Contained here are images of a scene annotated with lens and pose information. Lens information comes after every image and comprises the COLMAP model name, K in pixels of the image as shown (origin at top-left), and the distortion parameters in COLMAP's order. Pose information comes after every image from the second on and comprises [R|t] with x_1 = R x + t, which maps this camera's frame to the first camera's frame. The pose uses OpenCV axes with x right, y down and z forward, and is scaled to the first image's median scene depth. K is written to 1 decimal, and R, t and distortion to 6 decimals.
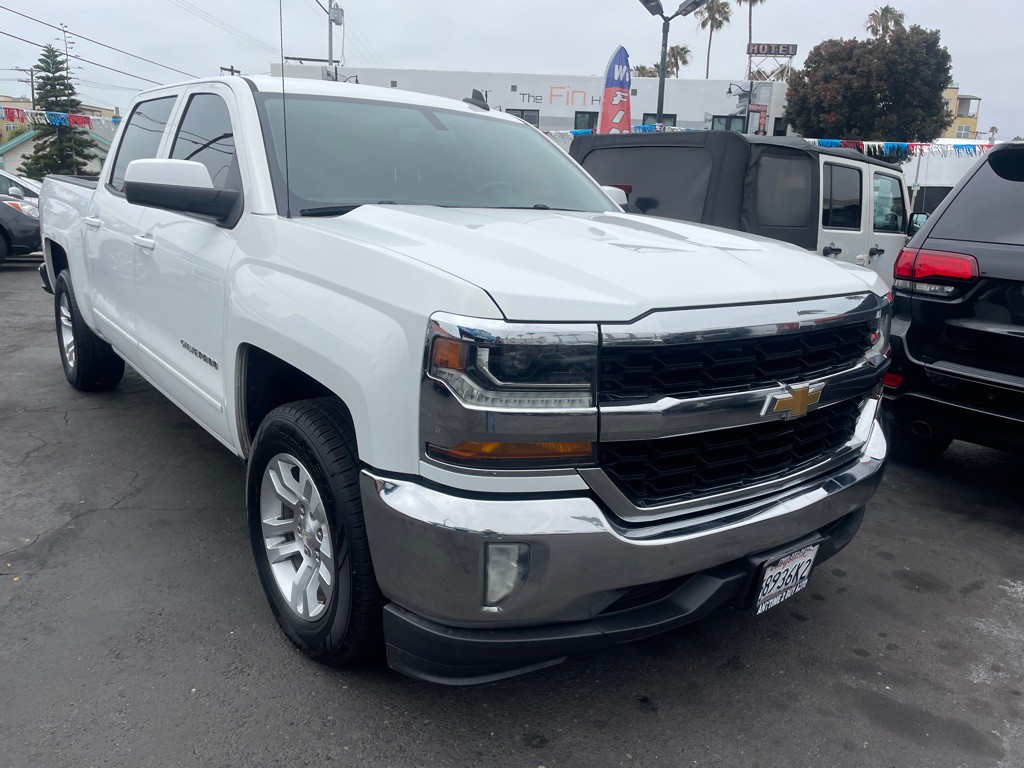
lens RADIAL K [[777.4, 0, 516.6], [0, 777.4, 384.7], [0, 0, 1]] dist [0.092632, -0.125417]
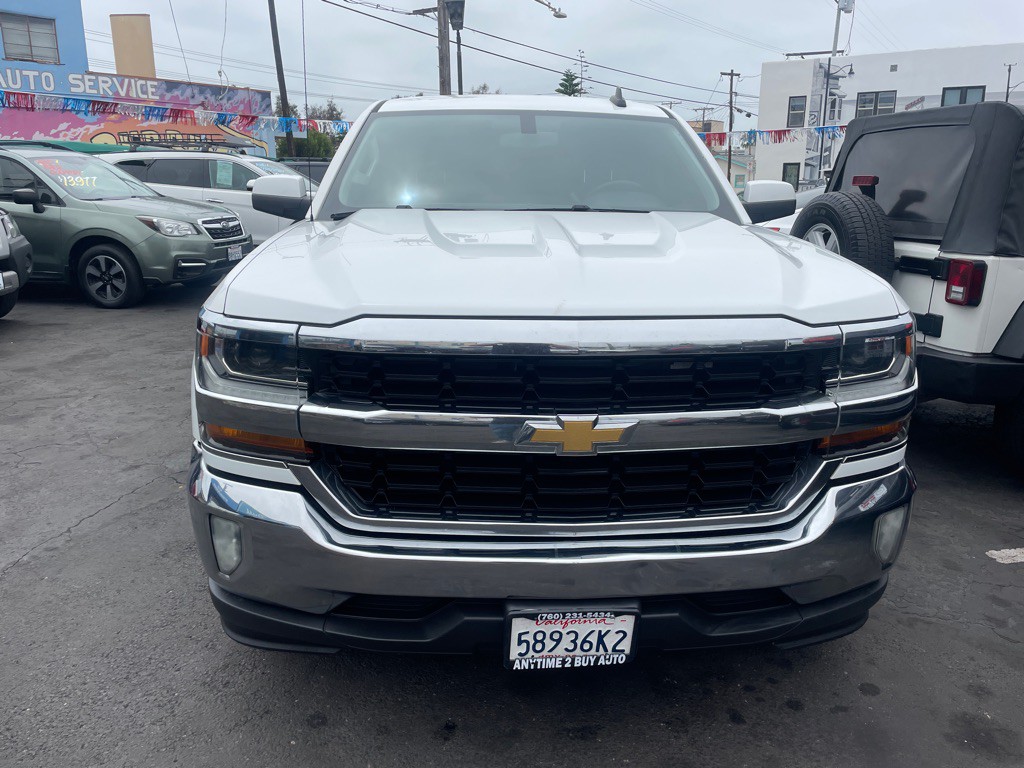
lens RADIAL K [[777.8, 0, 519.7], [0, 777.8, 378.5], [0, 0, 1]] dist [0.088899, -0.118257]
pose [[0.819815, 0.108527, -0.562249, 0.645291], [-0.111969, 0.993304, 0.028468, -0.048451], [0.561574, 0.039617, 0.826478, 0.219236]]
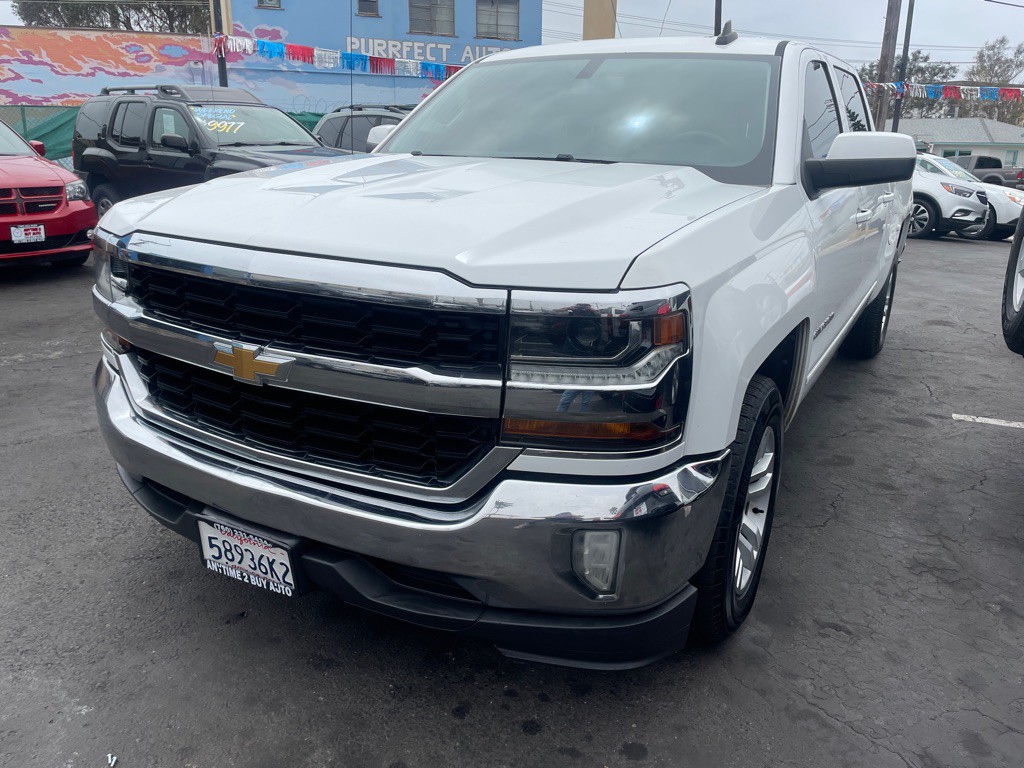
lens RADIAL K [[777.8, 0, 519.7], [0, 777.8, 378.5], [0, 0, 1]] dist [0.088899, -0.118257]
pose [[0.367254, 0.239902, -0.898650, 1.052885], [-0.229894, 0.959600, 0.162222, -0.146305], [0.901262, 0.147018, 0.407569, 0.768882]]
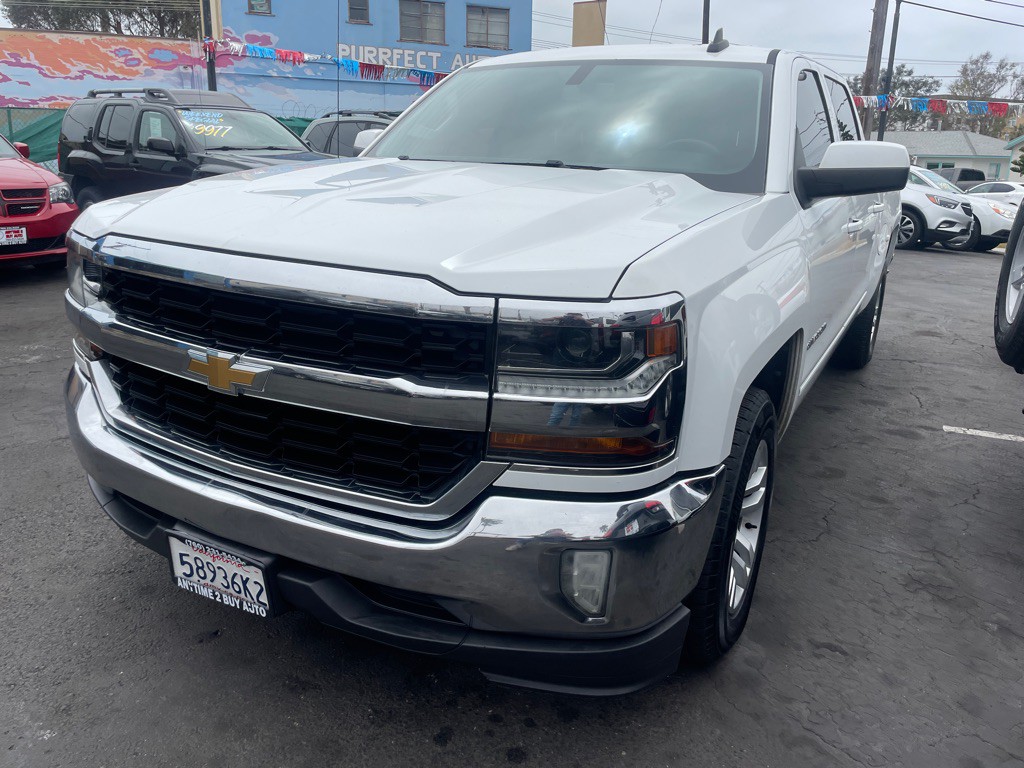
lens RADIAL K [[776.1, 0, 514.7], [0, 776.1, 370.8], [0, 0, 1]] dist [0.092448, -0.124109]
pose [[0.374278, 0.226570, -0.899212, 1.024582], [-0.238589, 0.960575, 0.142724, -0.146094], [0.896098, 0.161124, 0.413579, 0.780416]]
